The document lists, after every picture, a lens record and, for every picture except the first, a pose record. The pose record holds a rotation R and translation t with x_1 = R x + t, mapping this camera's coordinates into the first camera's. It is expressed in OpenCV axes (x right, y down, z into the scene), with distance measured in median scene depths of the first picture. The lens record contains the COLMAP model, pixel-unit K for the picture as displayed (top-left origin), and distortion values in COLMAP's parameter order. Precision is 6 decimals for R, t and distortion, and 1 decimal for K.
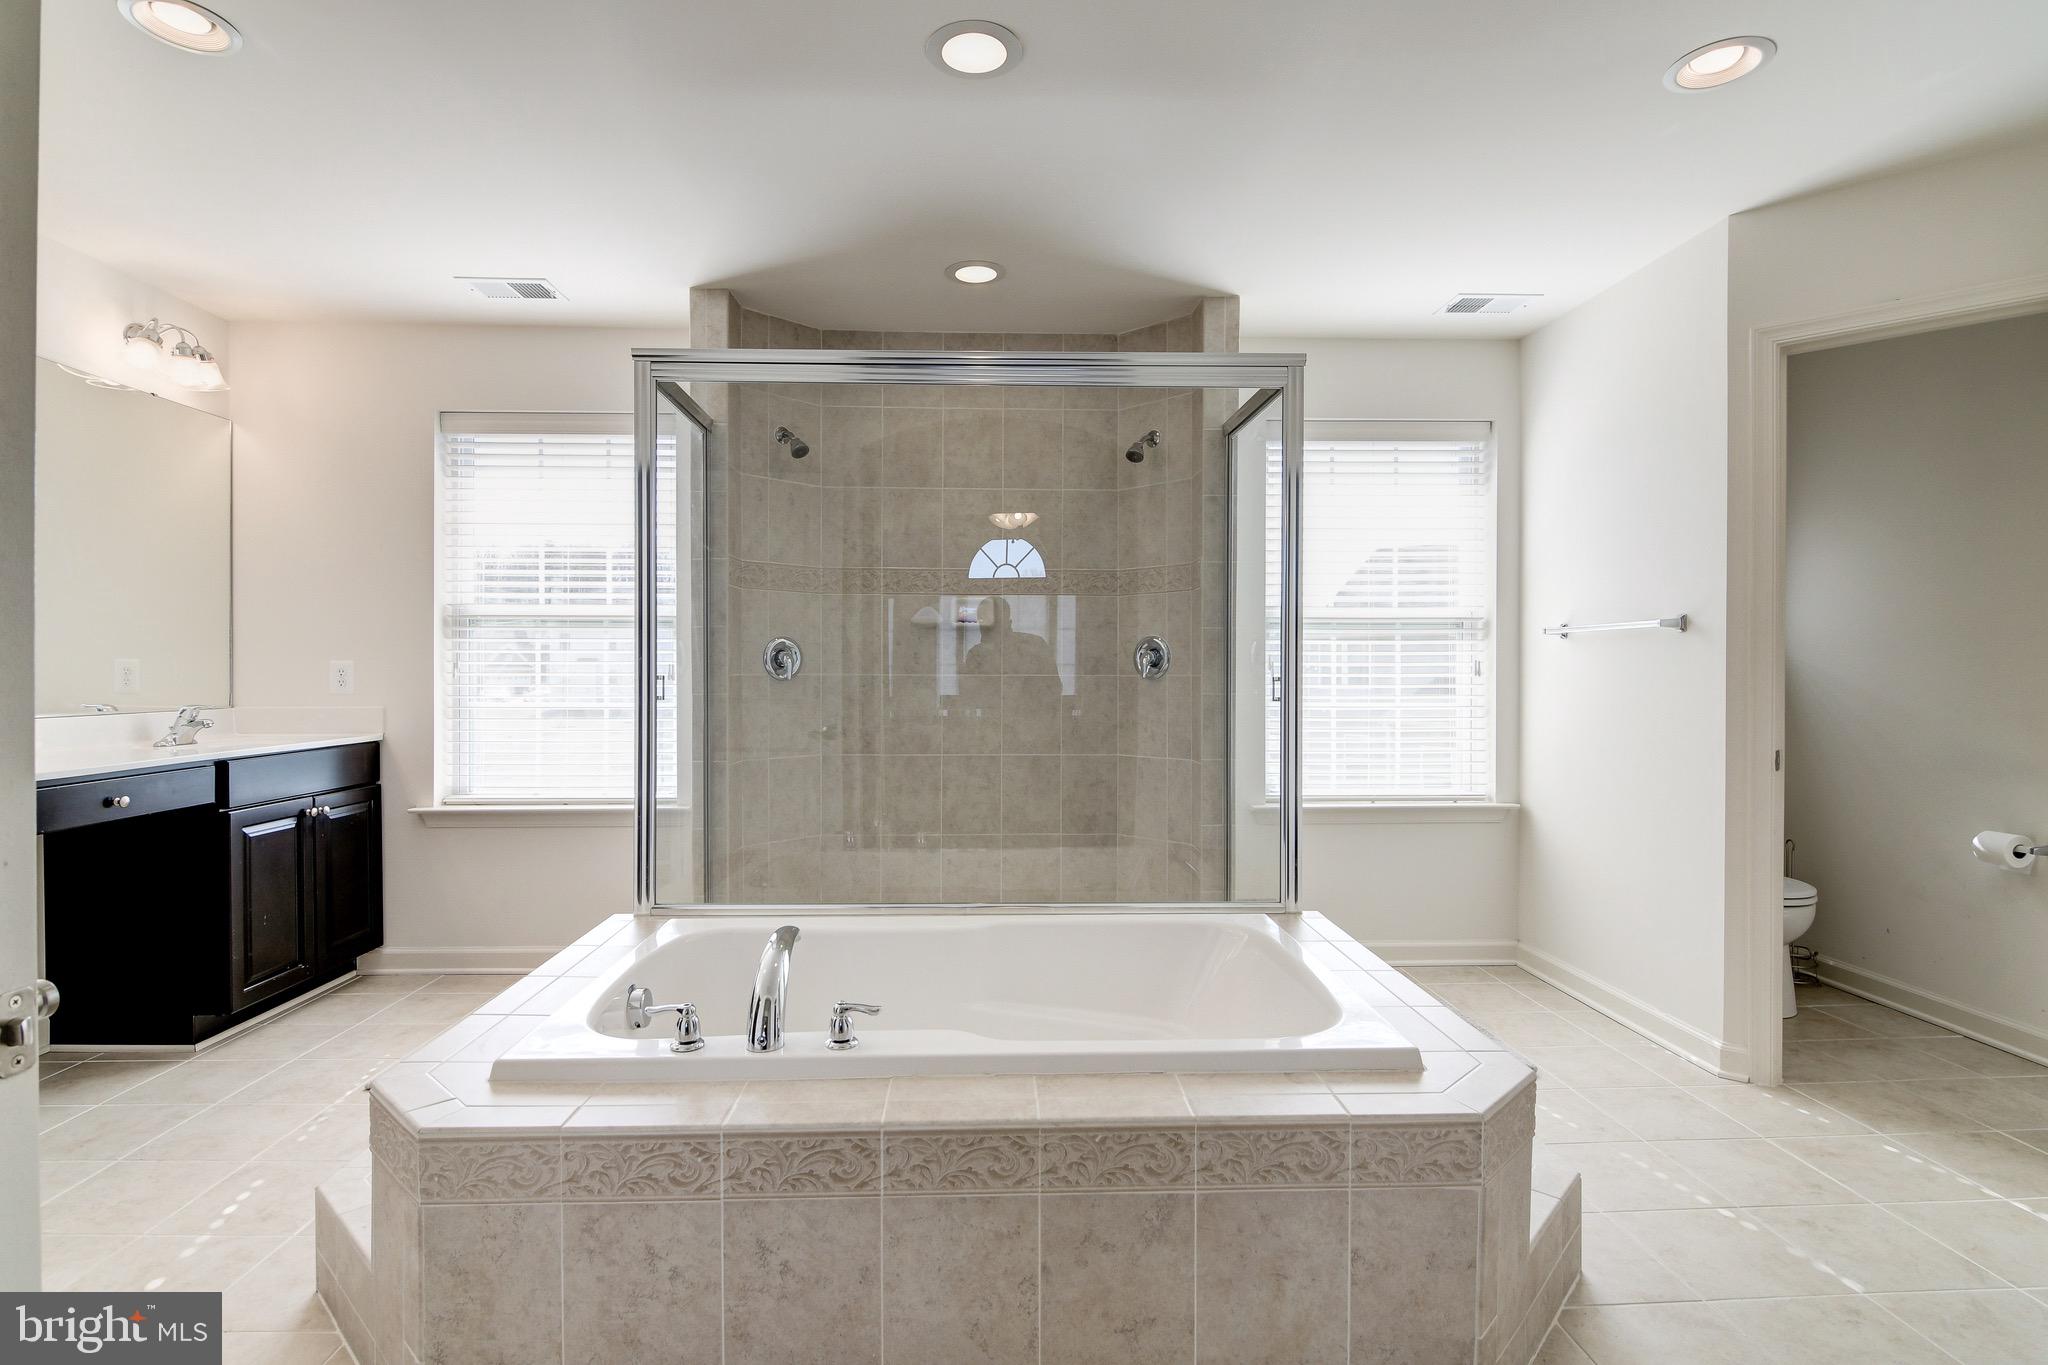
lens RADIAL K [[977.4, 0, 1017.6], [0, 977.4, 676.8], [0, 0, 1]] dist [0.001555, -0.008826]
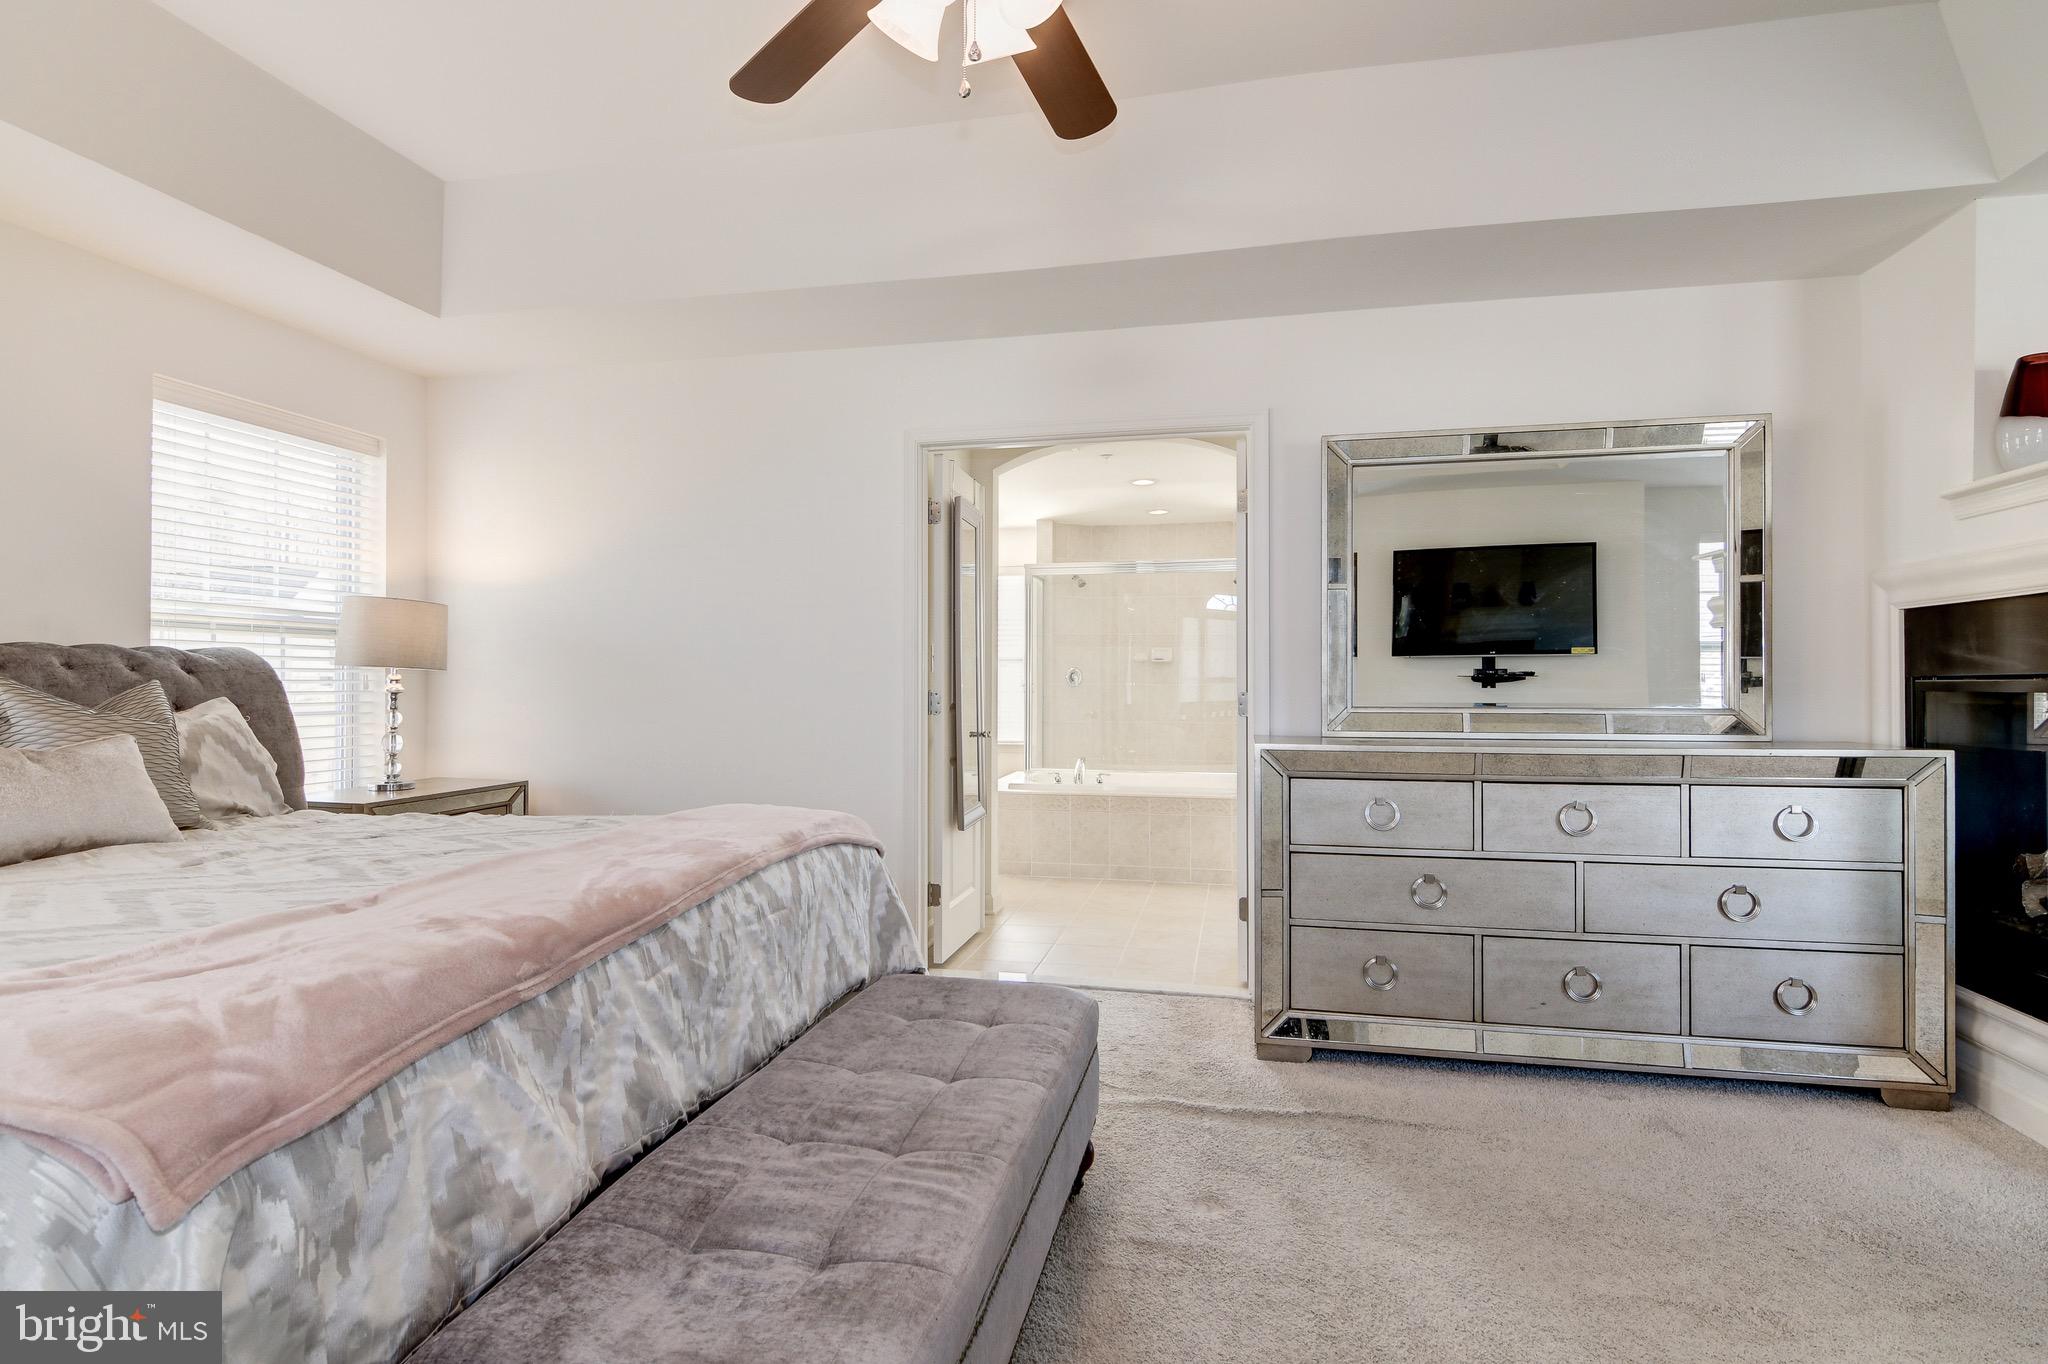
lens RADIAL K [[977.4, 0, 1017.6], [0, 977.4, 676.3], [0, 0, 1]] dist [0.001555, -0.008826]
pose [[0.964220, -0.006817, -0.265017, 0.204104], [0.002077, 0.999833, -0.018164, 0.018784], [0.265097, 0.016964, 0.964073, -1.075589]]
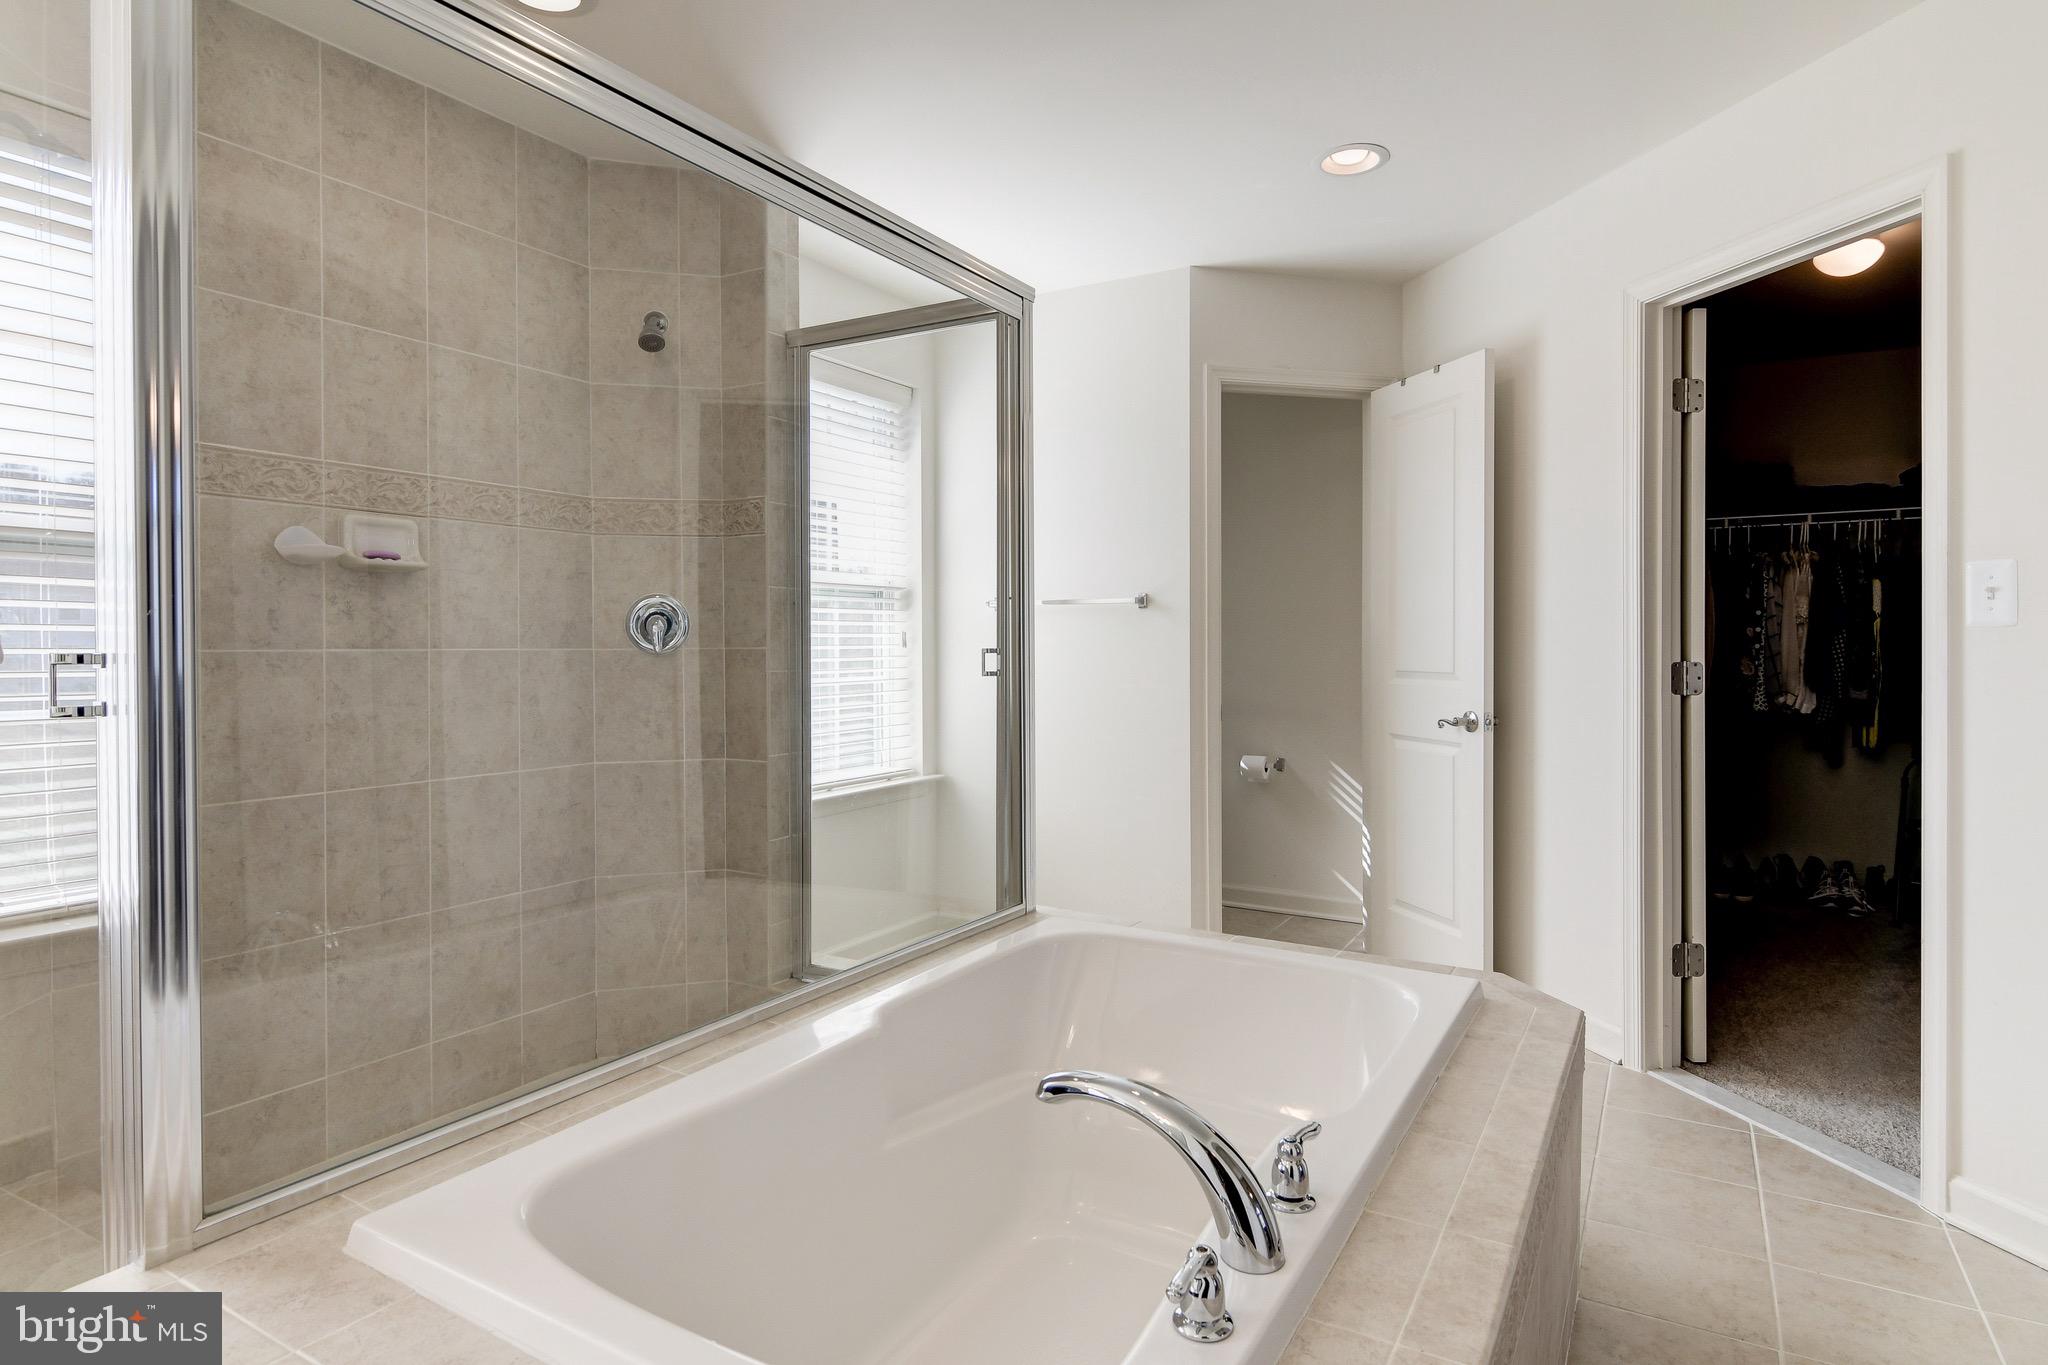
lens RADIAL K [[1079.1, 0, 1075.5], [0, 1079.1, 649.0], [0, 0, 1]] dist [-0.001245, -0.000675]
pose [[0.540564, -0.006083, 0.841281, -0.363287], [0.006290, 0.999975, 0.003189, -0.001890], [-0.841279, 0.003568, 0.540589, 0.300453]]
